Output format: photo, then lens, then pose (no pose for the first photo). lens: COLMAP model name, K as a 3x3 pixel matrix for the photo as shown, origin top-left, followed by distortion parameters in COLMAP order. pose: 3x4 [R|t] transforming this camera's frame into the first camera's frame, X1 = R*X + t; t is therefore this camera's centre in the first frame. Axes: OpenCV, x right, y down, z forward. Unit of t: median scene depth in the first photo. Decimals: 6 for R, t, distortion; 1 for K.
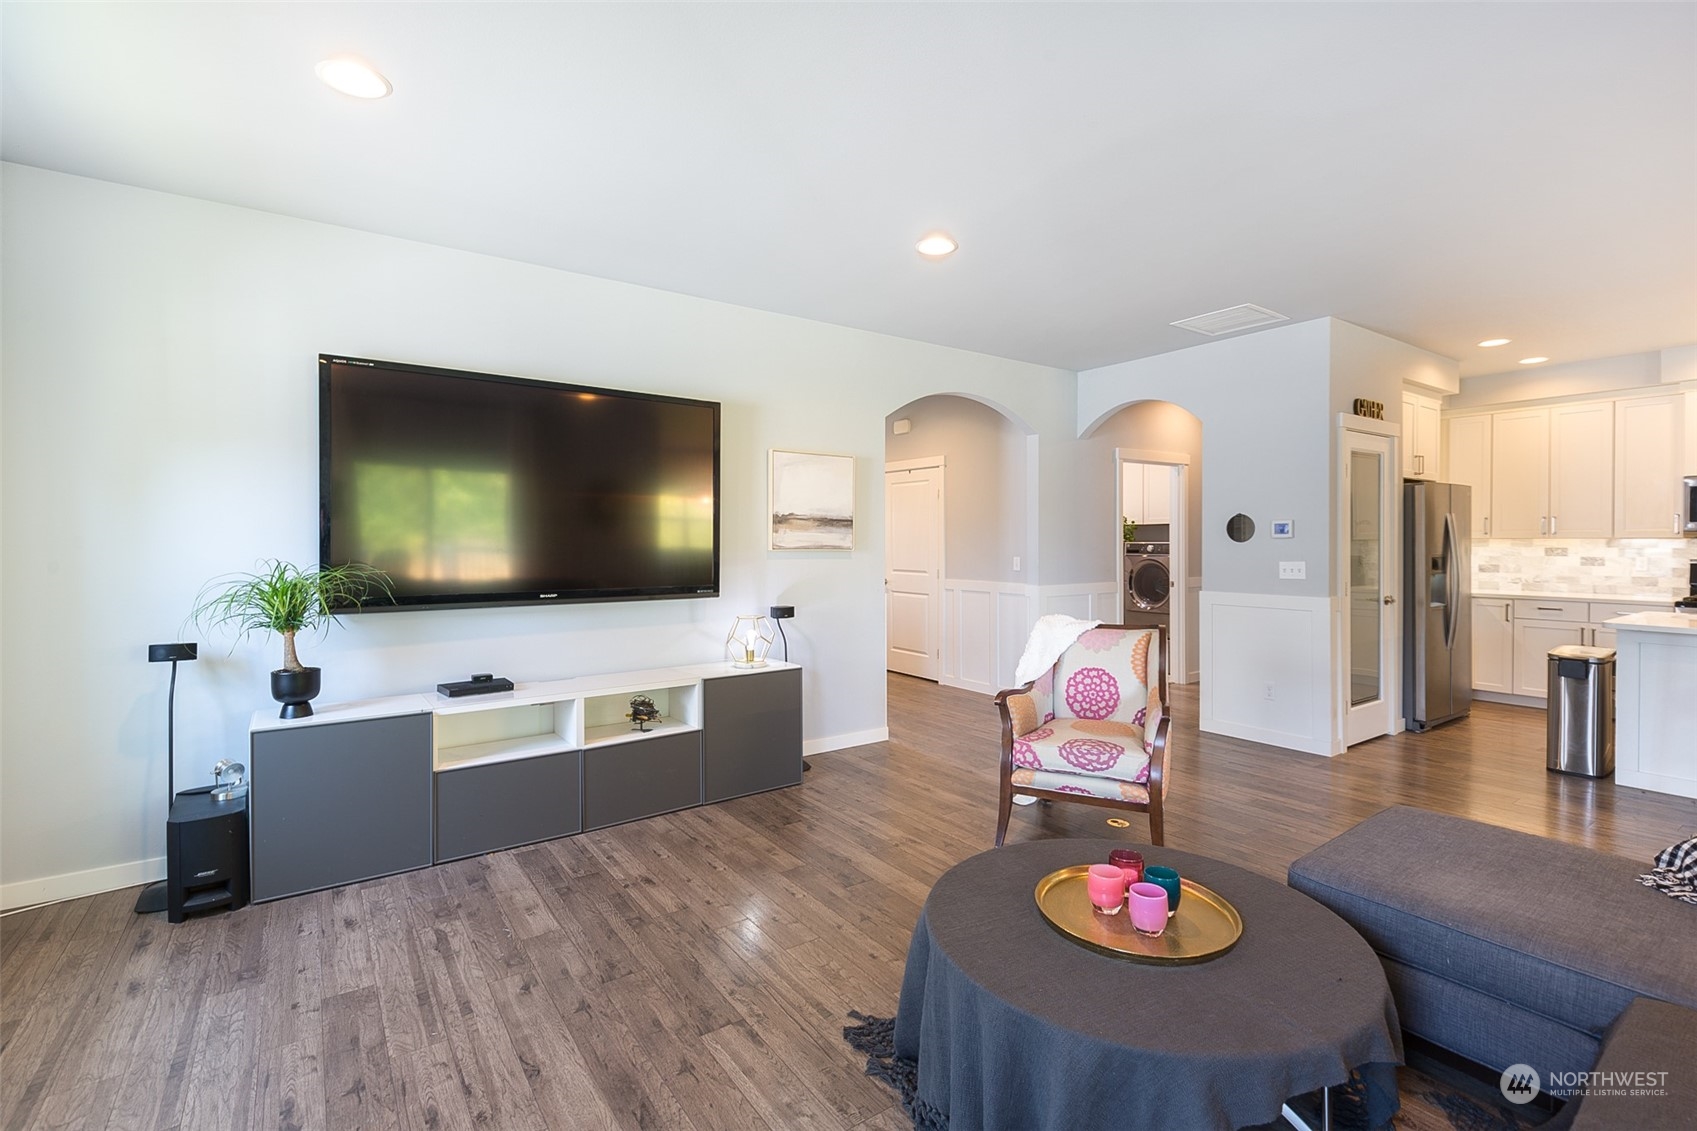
lens RADIAL K [[758.4, 0, 838.7], [0, 758.4, 532.7], [0, 0, 1]] dist [0.022913, -0.000160]
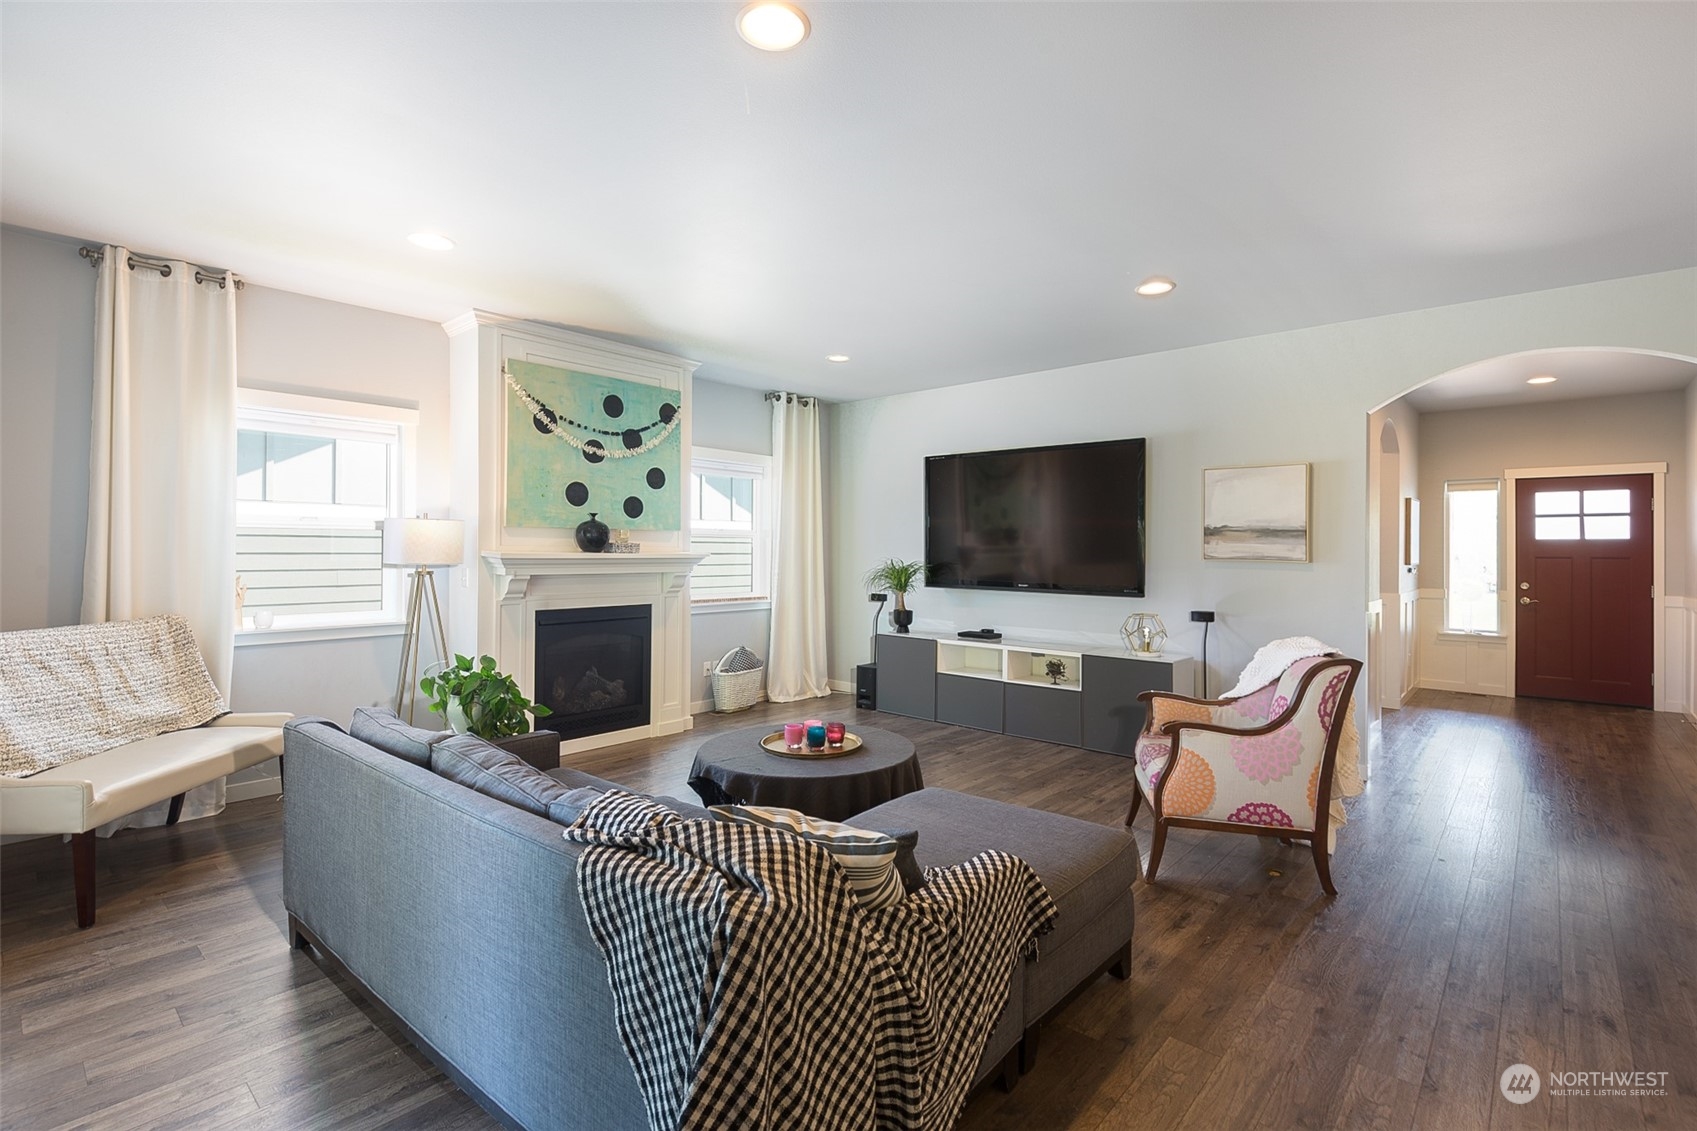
lens RADIAL K [[774.9, 0, 854.1], [0, 774.9, 543.3], [0, 0, 1]] dist [0.000361, 0.000100]
pose [[0.271942, 0.000717, -0.962313, 1.087434], [0.004886, 0.999986, 0.002126, -0.007369], [0.962301, -0.005280, 0.271934, 0.249940]]
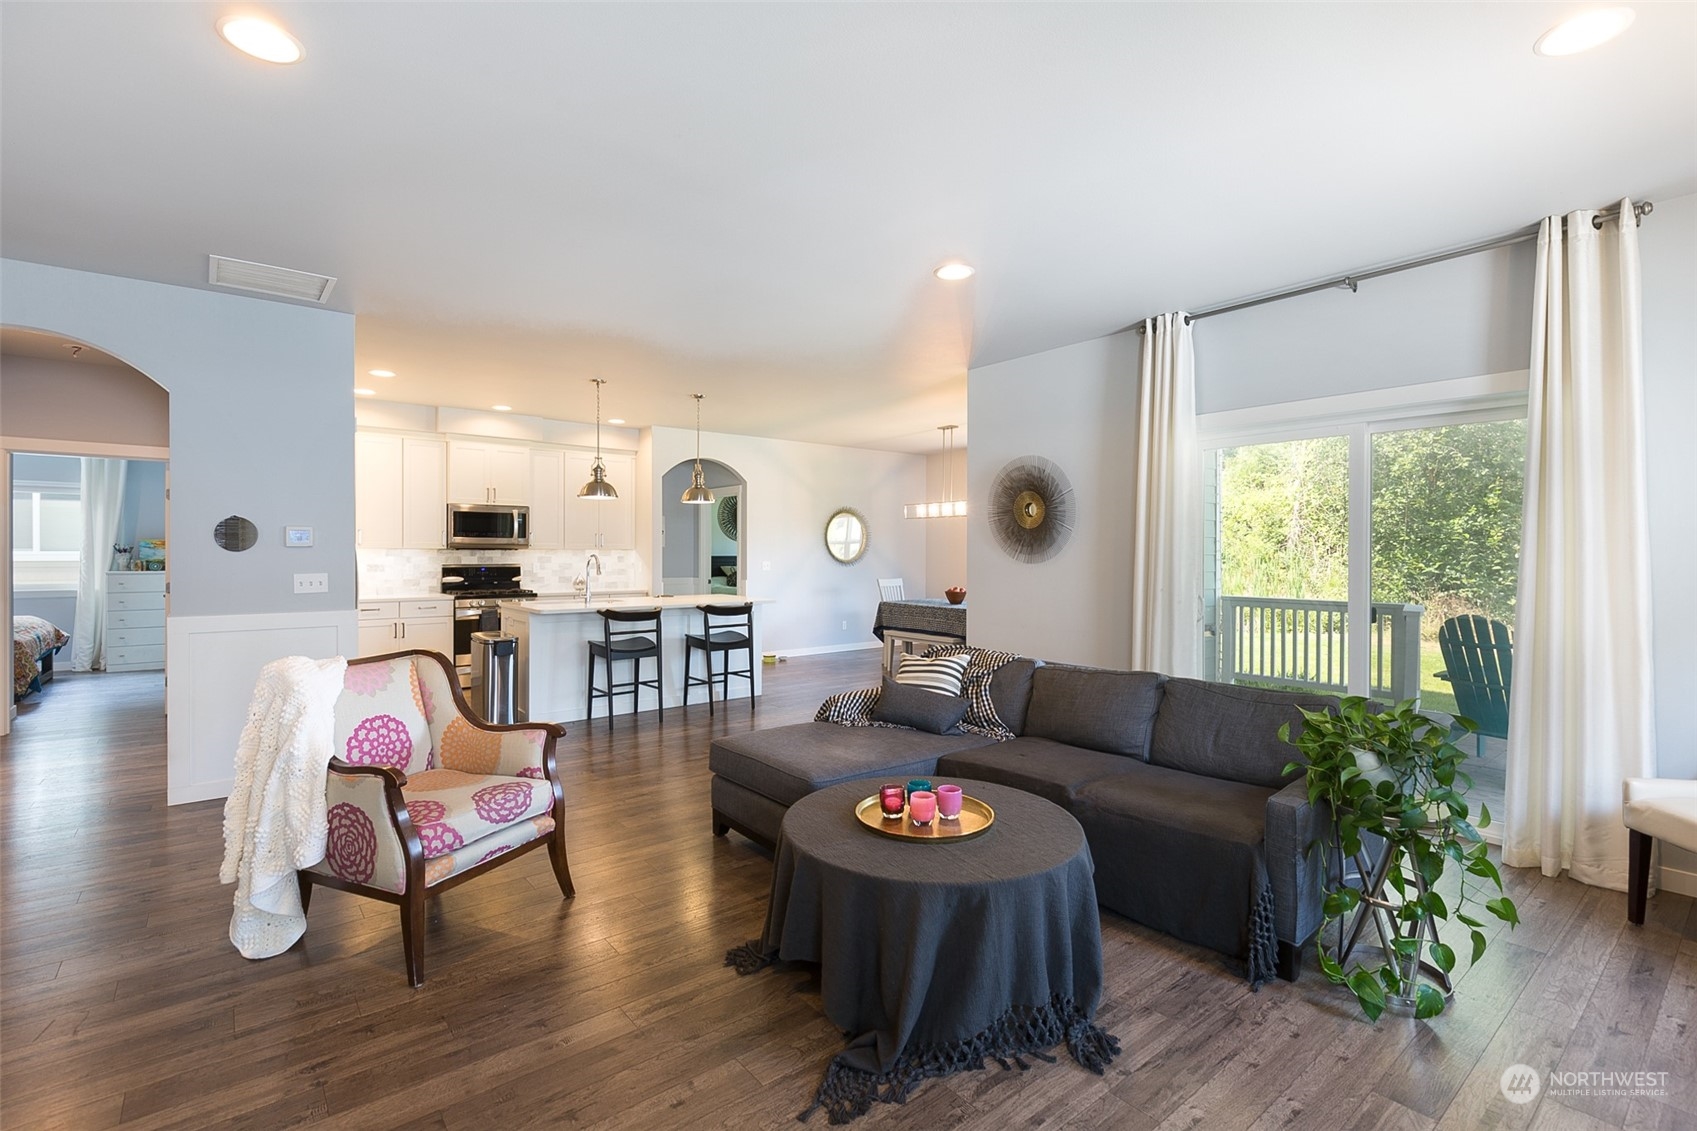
lens RADIAL K [[774.9, 0, 854.1], [0, 774.9, 543.3], [0, 0, 1]] dist [0.000361, 0.000100]
pose [[-0.076450, 0.013345, 0.996984, -0.487452], [-0.014339, 0.999792, -0.014482, 0.008794], [-0.996970, -0.015403, -0.076243, 0.594201]]
